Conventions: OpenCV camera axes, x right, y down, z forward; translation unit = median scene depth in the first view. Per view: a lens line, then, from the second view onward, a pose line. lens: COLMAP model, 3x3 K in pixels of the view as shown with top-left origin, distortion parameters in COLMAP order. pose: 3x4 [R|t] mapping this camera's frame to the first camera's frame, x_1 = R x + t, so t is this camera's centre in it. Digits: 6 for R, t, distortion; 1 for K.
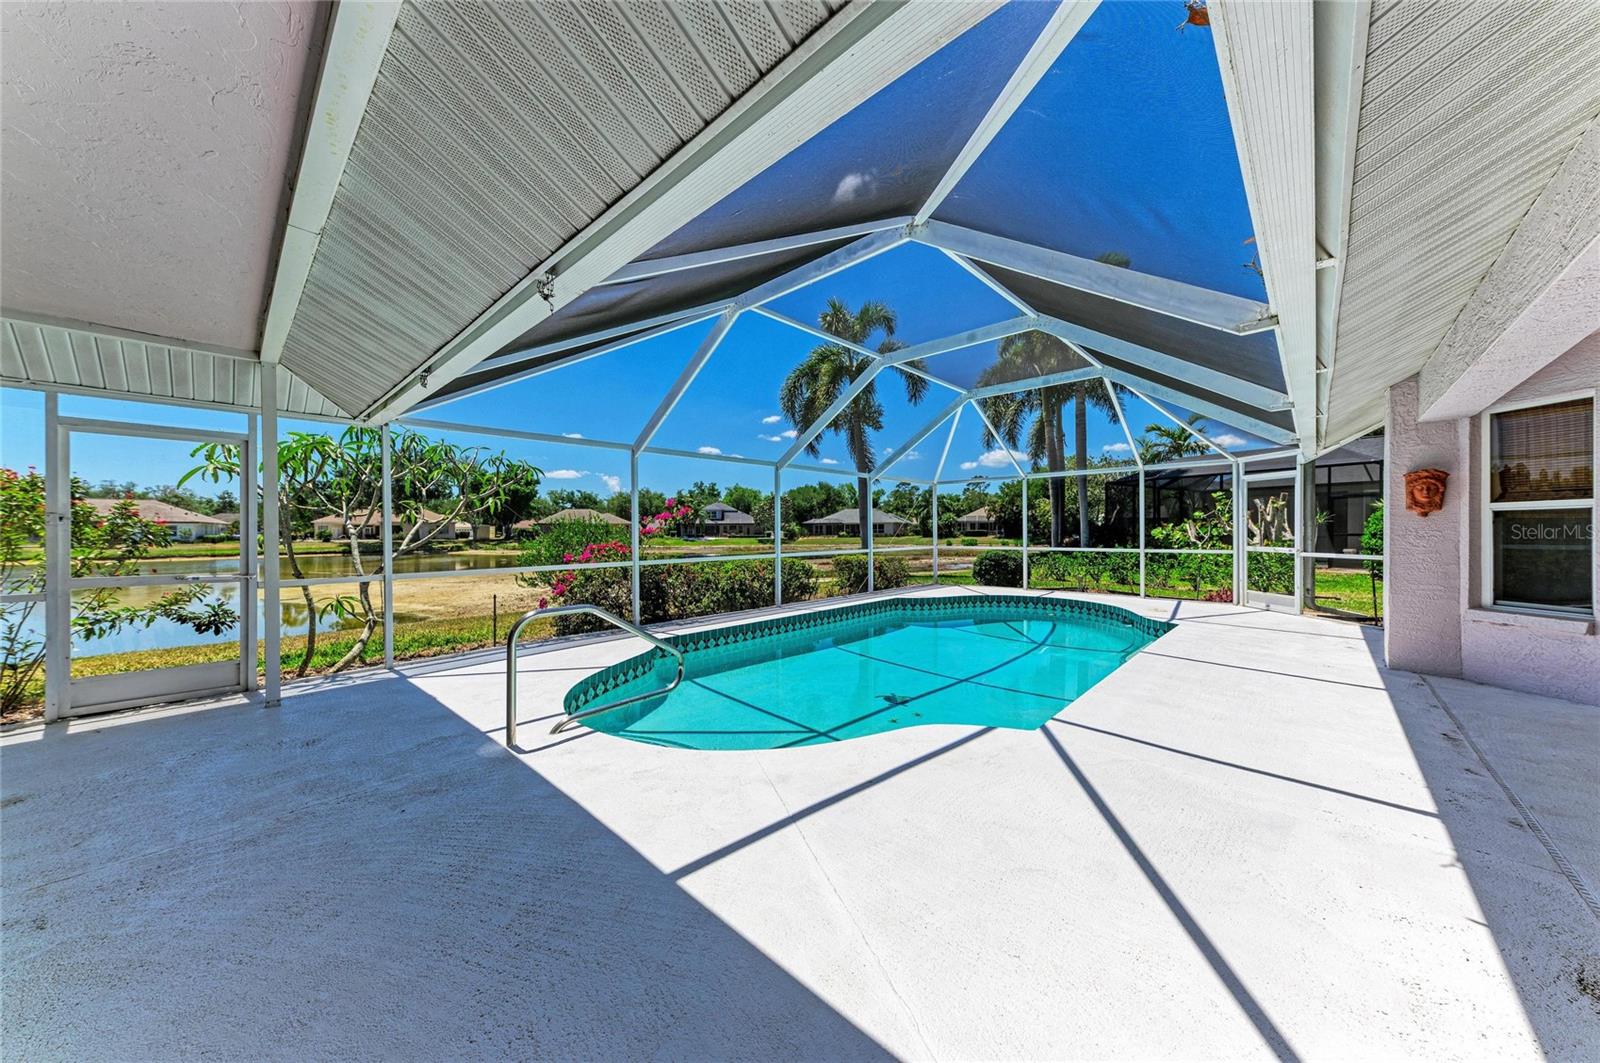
lens RADIAL K [[540.8, 0, 798.8], [0, 540.8, 533.1], [0, 0, 1]] dist [0.016600, -0.000594]
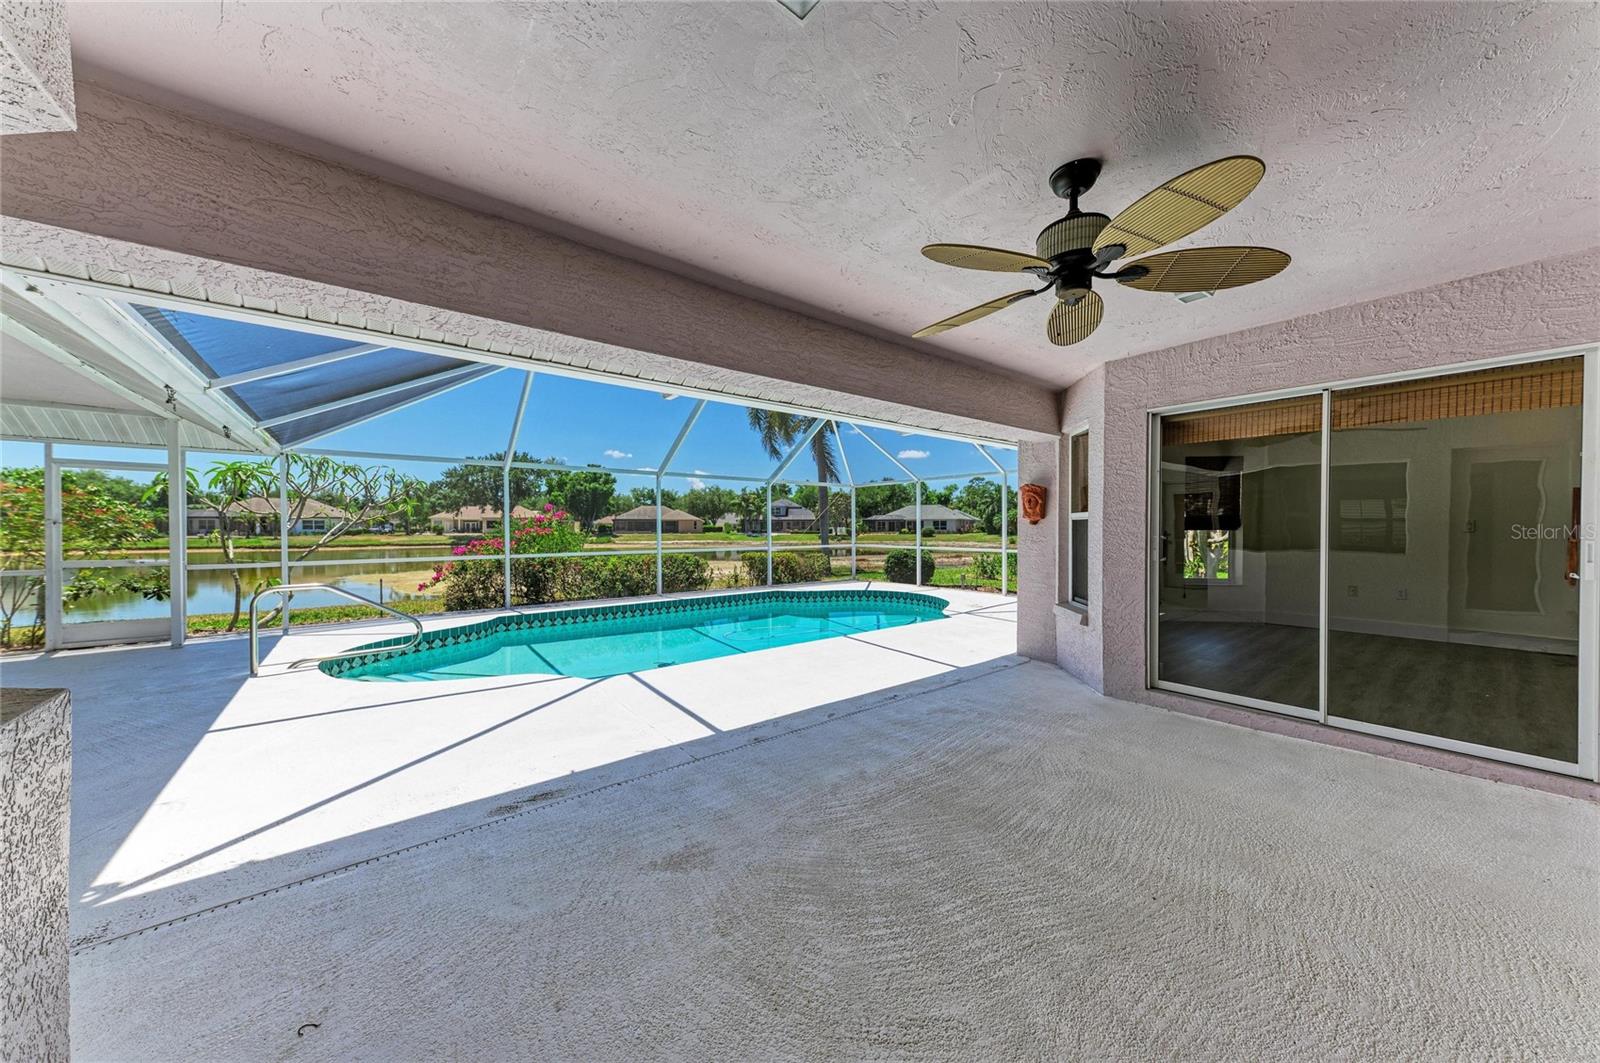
lens RADIAL K [[540.8, 0, 800.0], [0, 540.8, 531.2], [0, 0, 1]] dist [0.016600, -0.000594]
pose [[0.988981, 0.005969, -0.147922, 0.338278], [-0.005315, 0.999974, 0.004817, -0.007467], [0.147947, -0.003977, 0.988987, -0.084131]]
